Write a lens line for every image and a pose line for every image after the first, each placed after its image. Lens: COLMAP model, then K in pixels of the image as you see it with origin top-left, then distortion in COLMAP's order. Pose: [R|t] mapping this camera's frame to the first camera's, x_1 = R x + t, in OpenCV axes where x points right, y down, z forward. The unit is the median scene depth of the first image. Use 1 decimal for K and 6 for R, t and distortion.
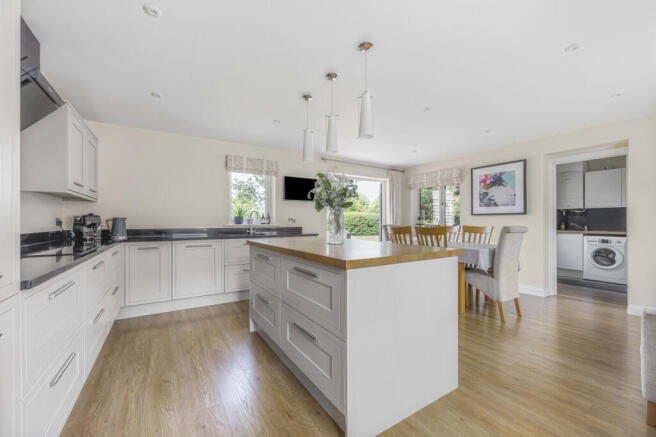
lens RADIAL K [[264.1, 0, 331.6], [0, 264.1, 219.1], [0, 0, 1]] dist [0.003853, 0.000268]
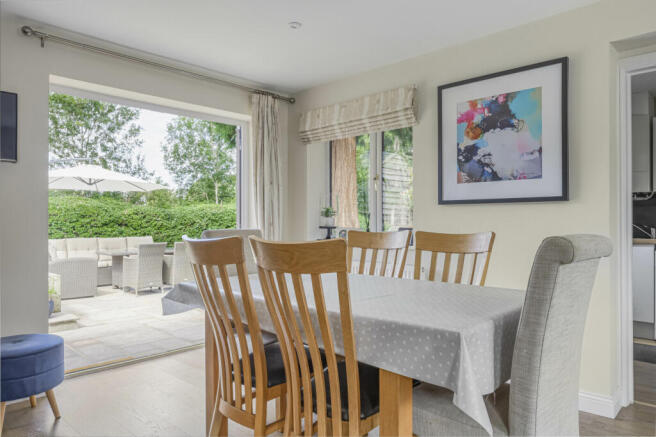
lens RADIAL K [[458.4, 0, 325.9], [0, 458.4, 223.2], [0, 0, 1]] dist [0.000813, -0.001274]
pose [[0.971594, -0.006416, 0.236565, 0.211918], [0.002899, 0.999880, 0.015214, 0.003287], [-0.236634, -0.014096, 0.971497, 0.390692]]
